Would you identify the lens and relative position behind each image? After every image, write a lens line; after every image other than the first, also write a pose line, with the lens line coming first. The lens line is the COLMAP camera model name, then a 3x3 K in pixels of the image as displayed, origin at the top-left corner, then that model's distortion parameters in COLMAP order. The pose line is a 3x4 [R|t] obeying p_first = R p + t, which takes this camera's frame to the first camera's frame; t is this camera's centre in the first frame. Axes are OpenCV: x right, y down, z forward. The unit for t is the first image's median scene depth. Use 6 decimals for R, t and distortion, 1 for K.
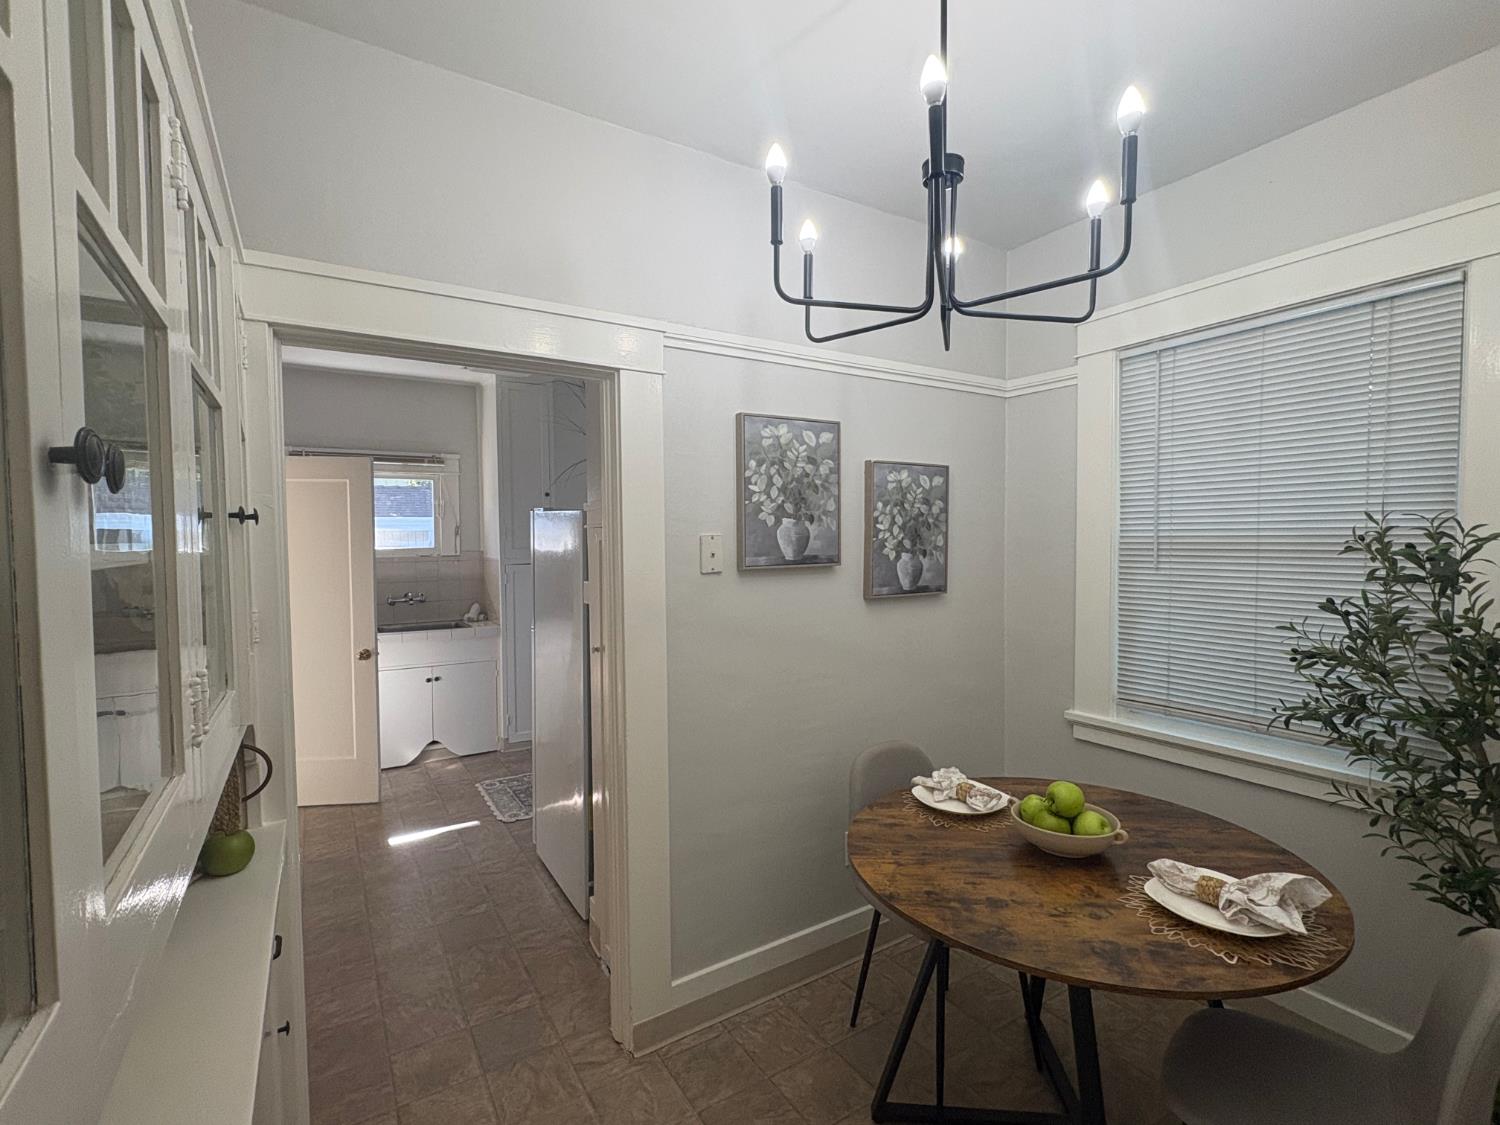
lens RADIAL K [[691.0, 0, 750.0], [0, 691.0, 562.5], [0, 0, 1]] dist [0.002062, 0.000536]
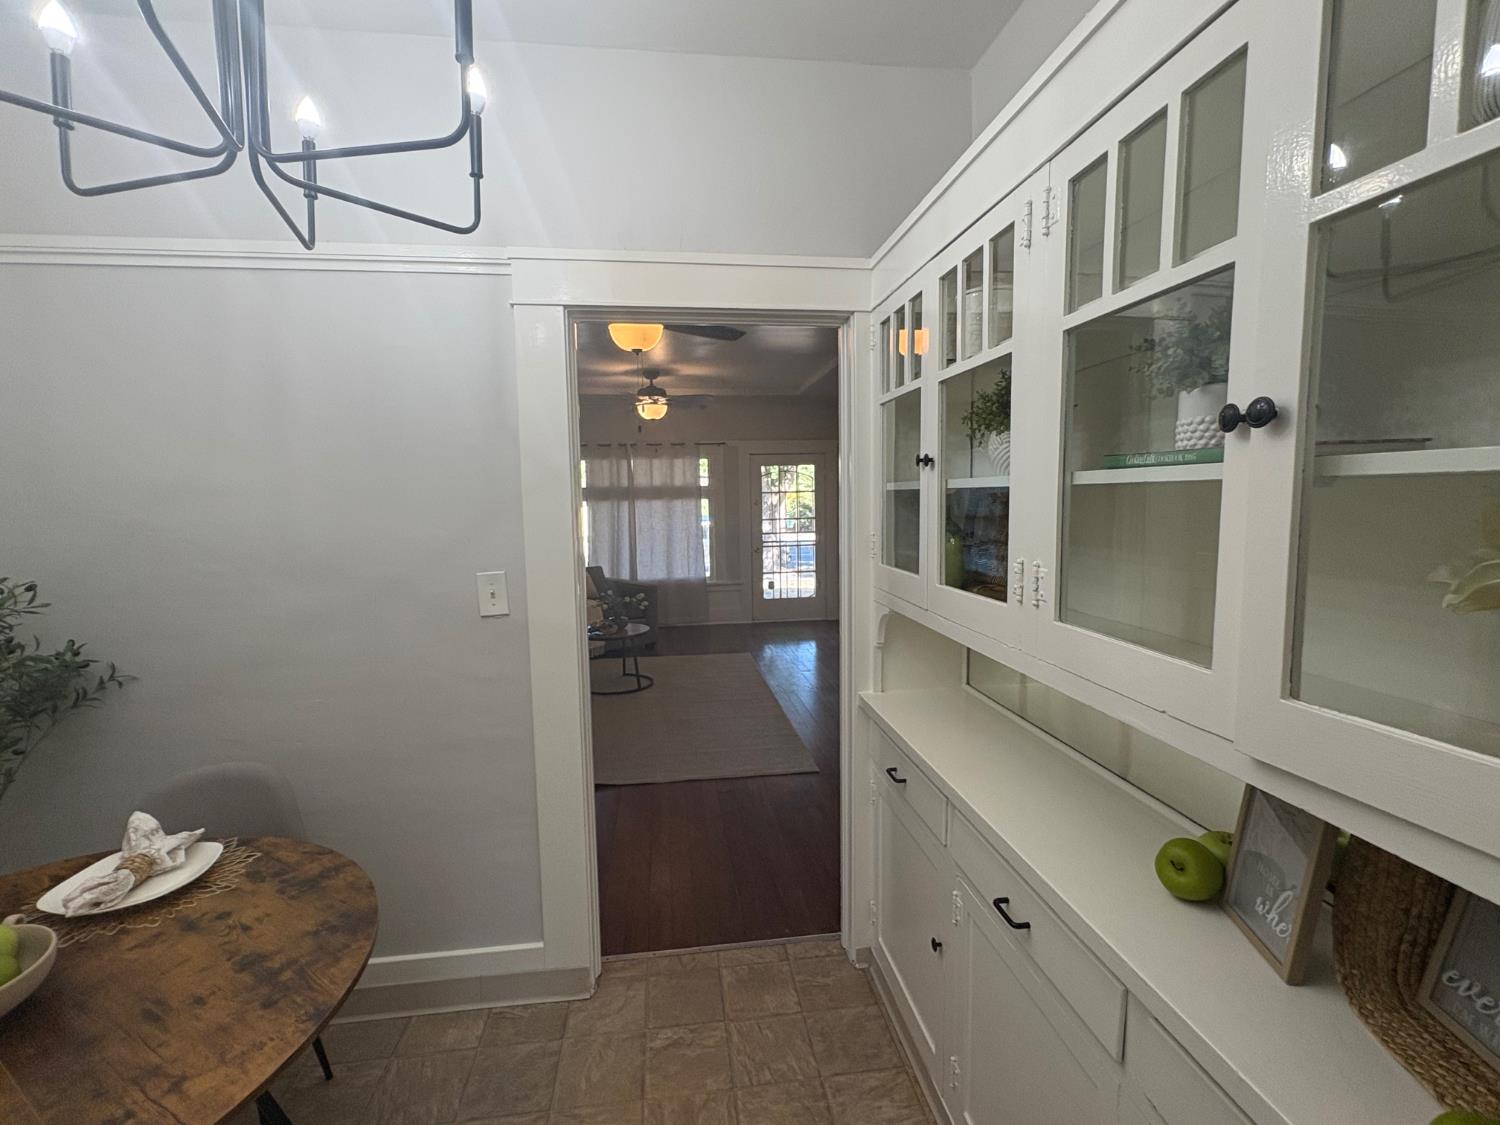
lens RADIAL K [[691.0, 0, 750.0], [0, 691.0, 562.5], [0, 0, 1]] dist [0.002062, 0.000536]
pose [[-0.904598, -0.017297, 0.425914, -0.470048], [0.040634, 0.991127, 0.126554, -0.024728], [-0.424324, 0.131787, -0.895869, 1.397379]]
